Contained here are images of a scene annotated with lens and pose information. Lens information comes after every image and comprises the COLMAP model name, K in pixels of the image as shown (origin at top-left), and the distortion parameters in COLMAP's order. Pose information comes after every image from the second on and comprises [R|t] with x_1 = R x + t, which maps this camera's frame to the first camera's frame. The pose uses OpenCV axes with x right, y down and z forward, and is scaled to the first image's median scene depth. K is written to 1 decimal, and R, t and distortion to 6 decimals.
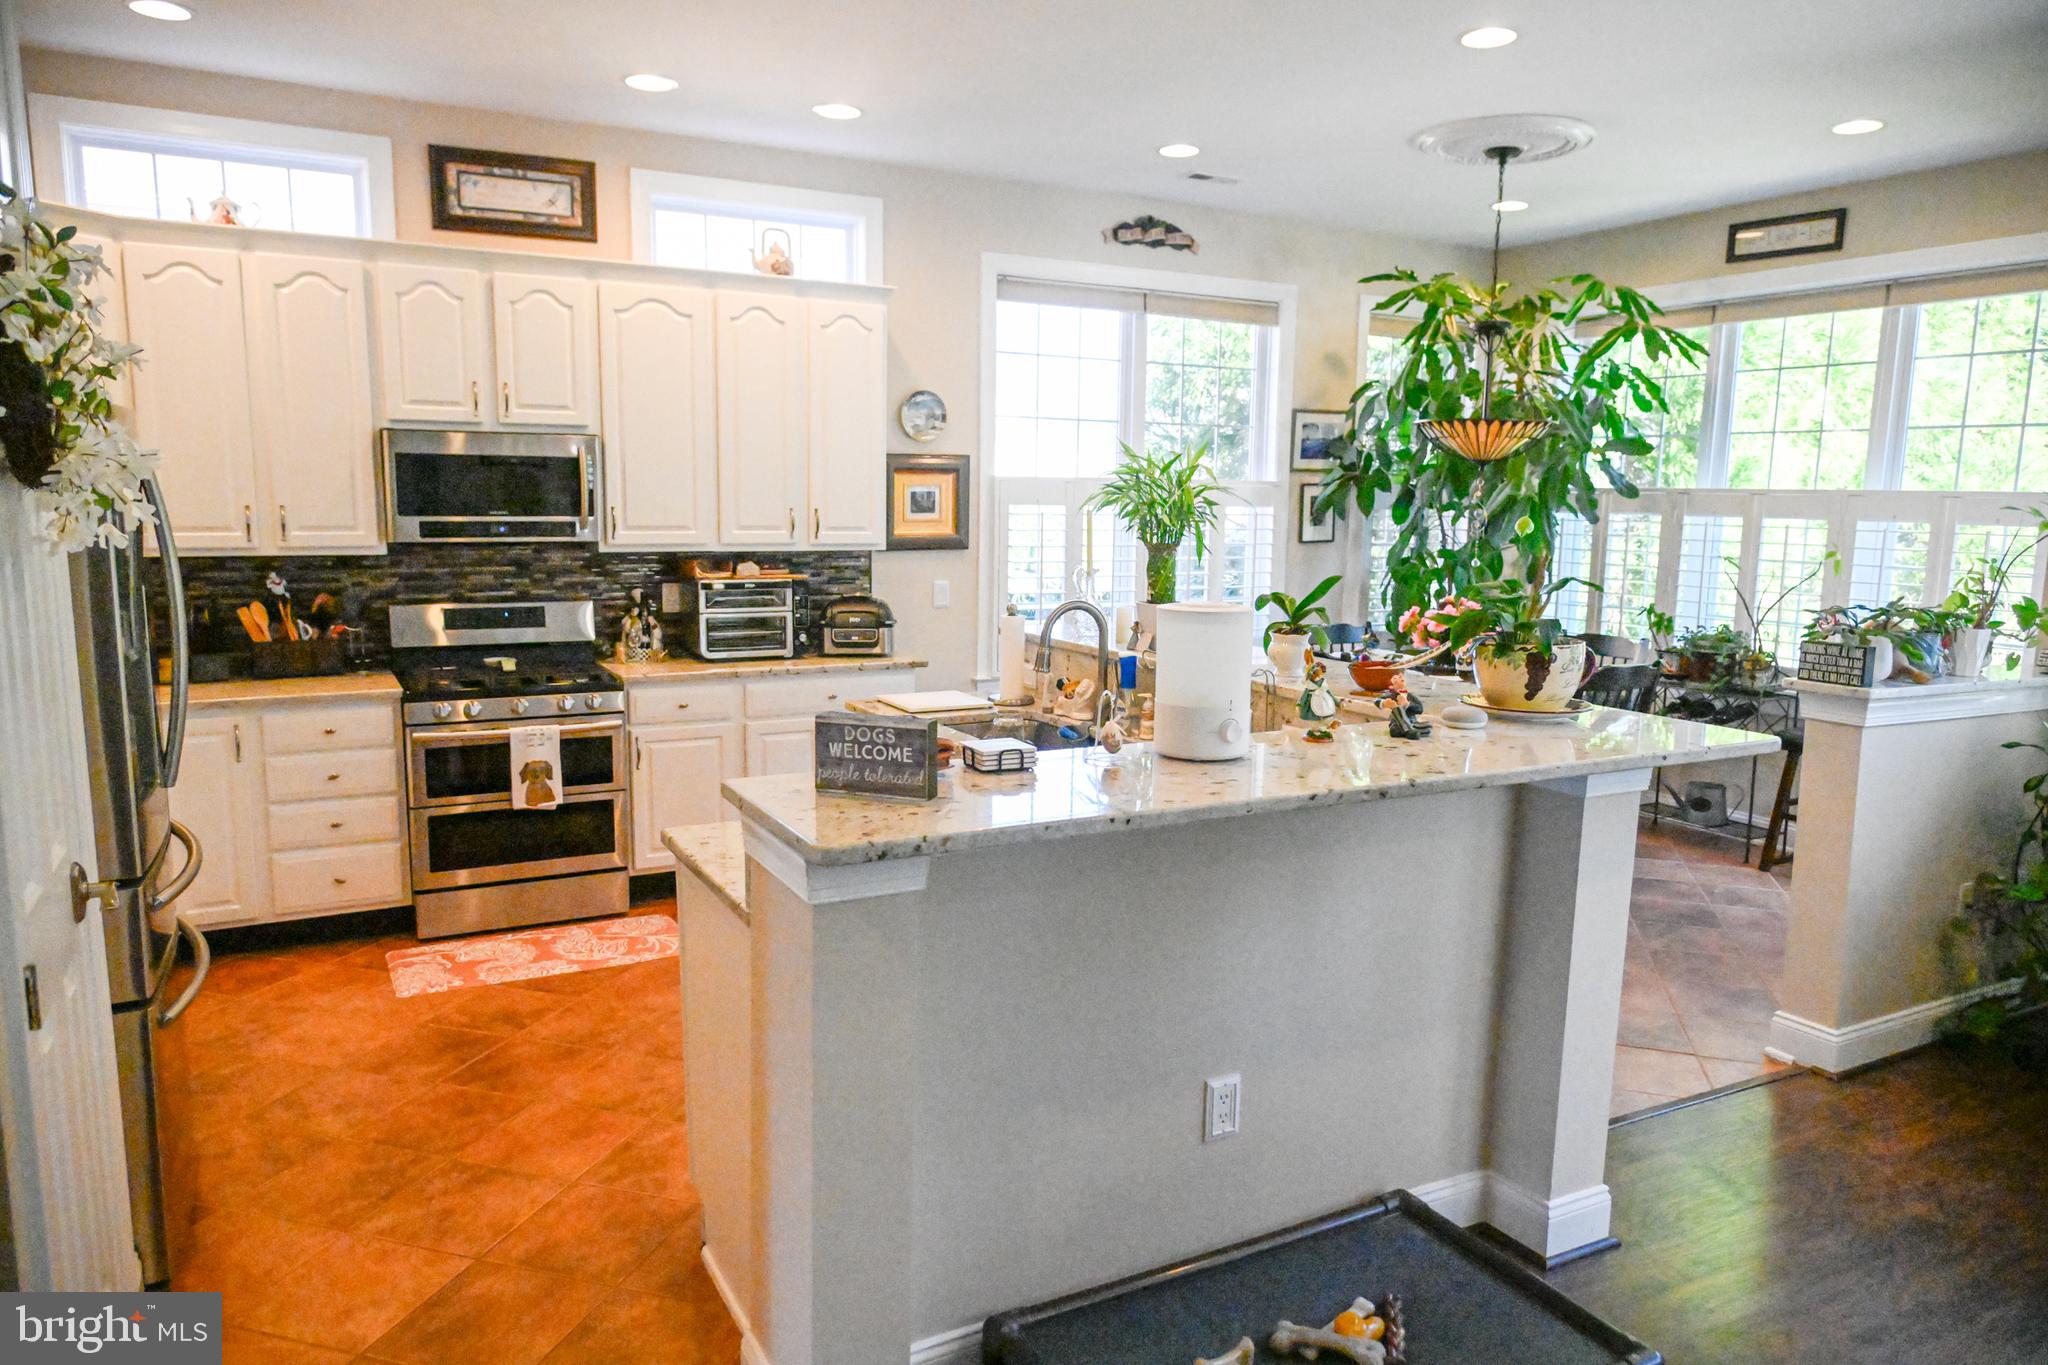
lens RADIAL K [[1374.1, 0, 1012.9], [0, 1374.1, 684.4], [0, 0, 1]] dist [0.003523, 0.001575]
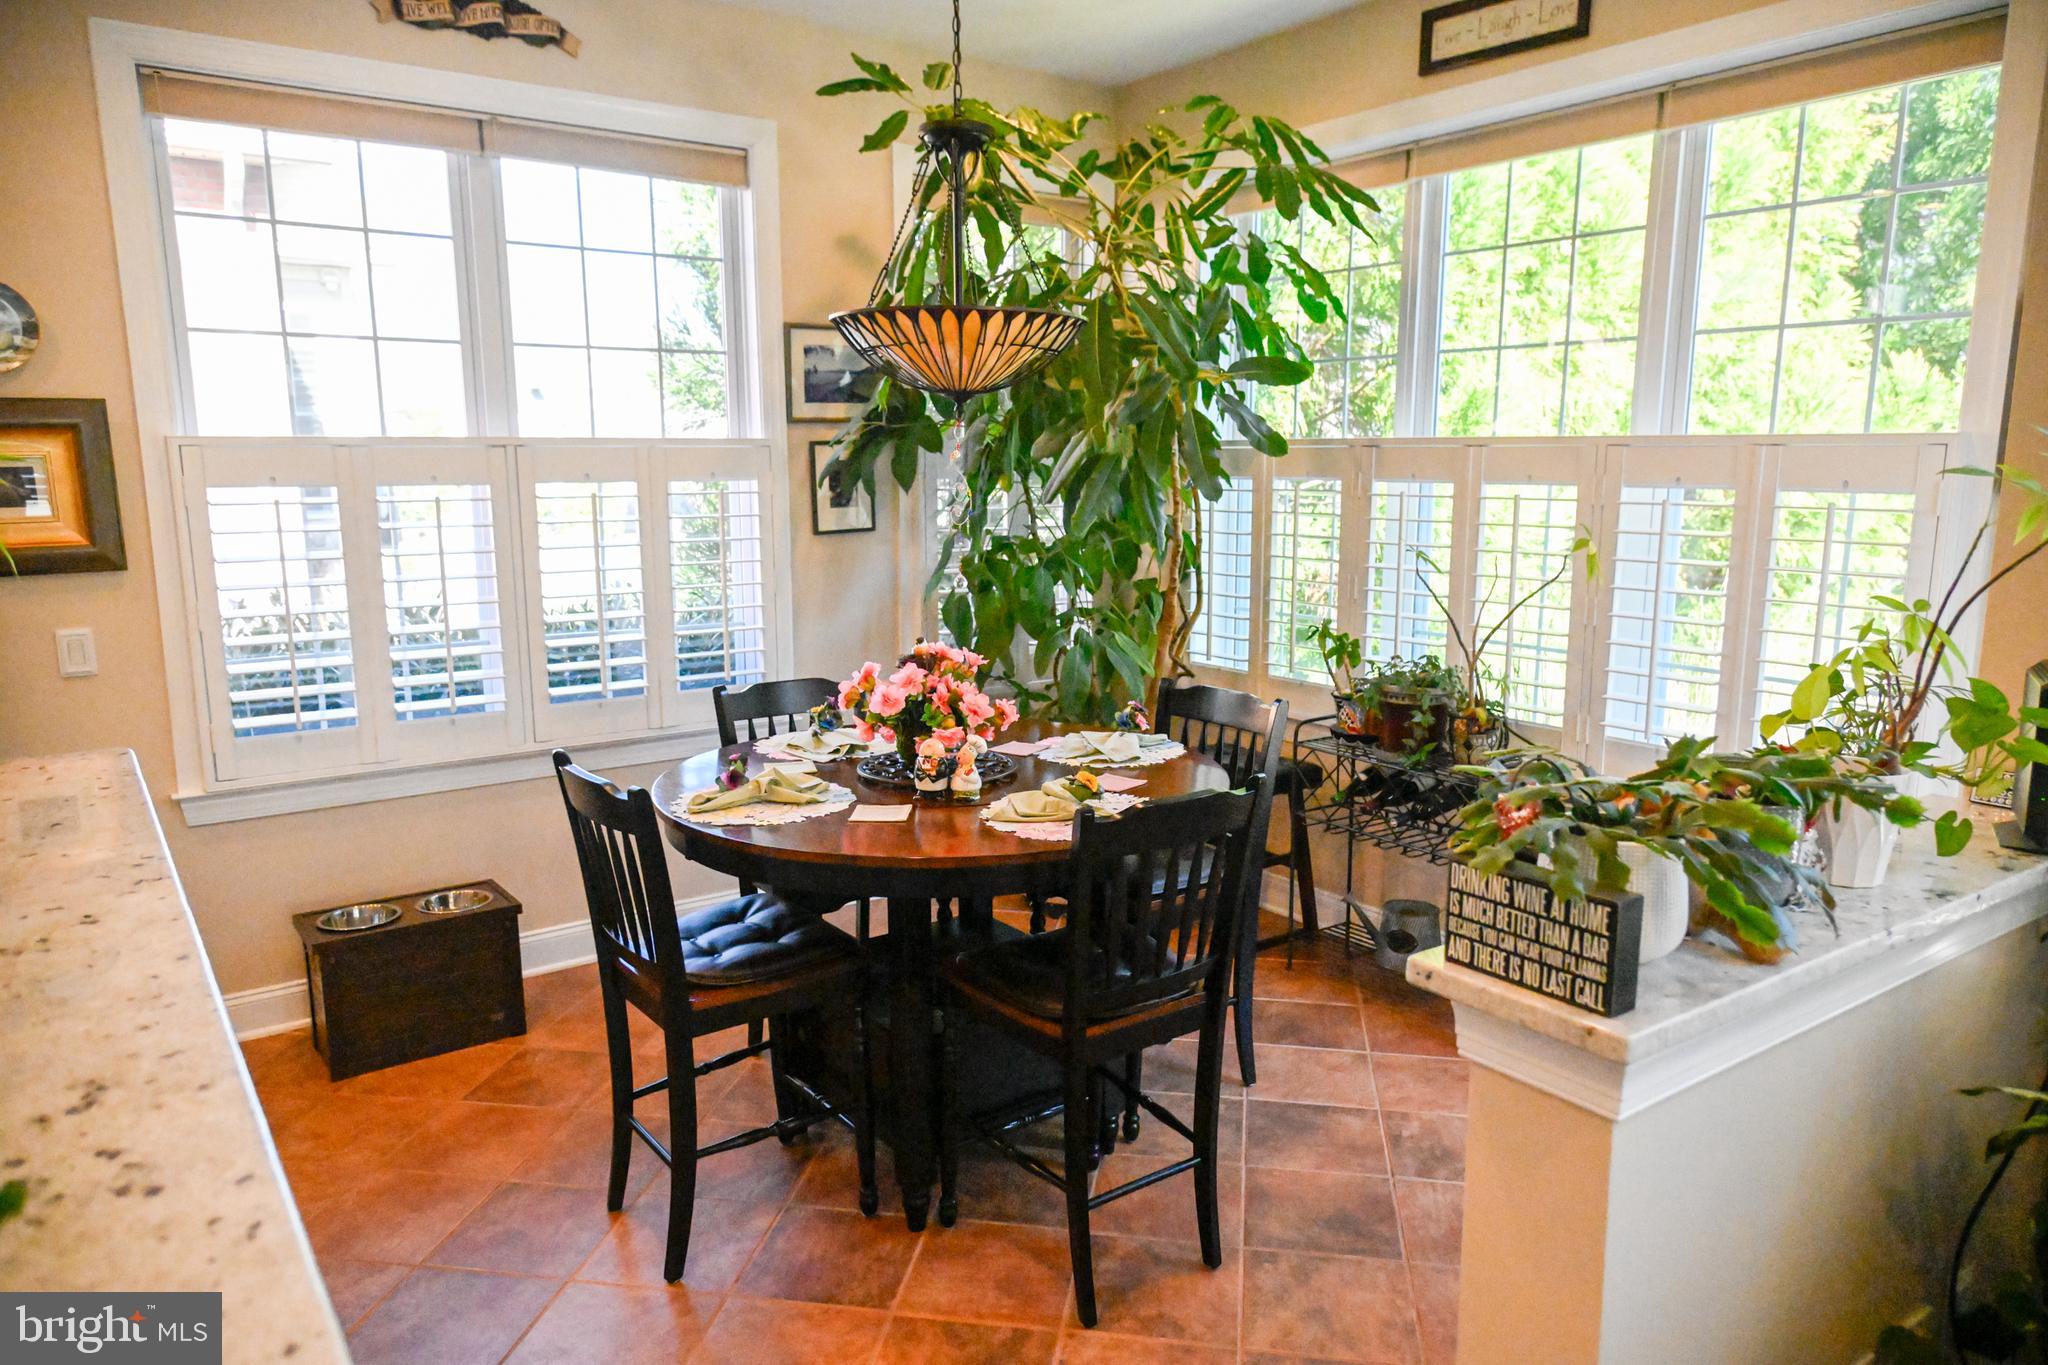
lens RADIAL K [[1374.1, 0, 1023.6], [0, 1374.1, 692.9], [0, 0, 1]] dist [0.003523, 0.001575]
pose [[0.991348, -0.040435, 0.124878, 0.252332], [0.036364, 0.998736, 0.034711, -0.054293], [-0.126124, -0.029870, 0.991565, 0.397012]]
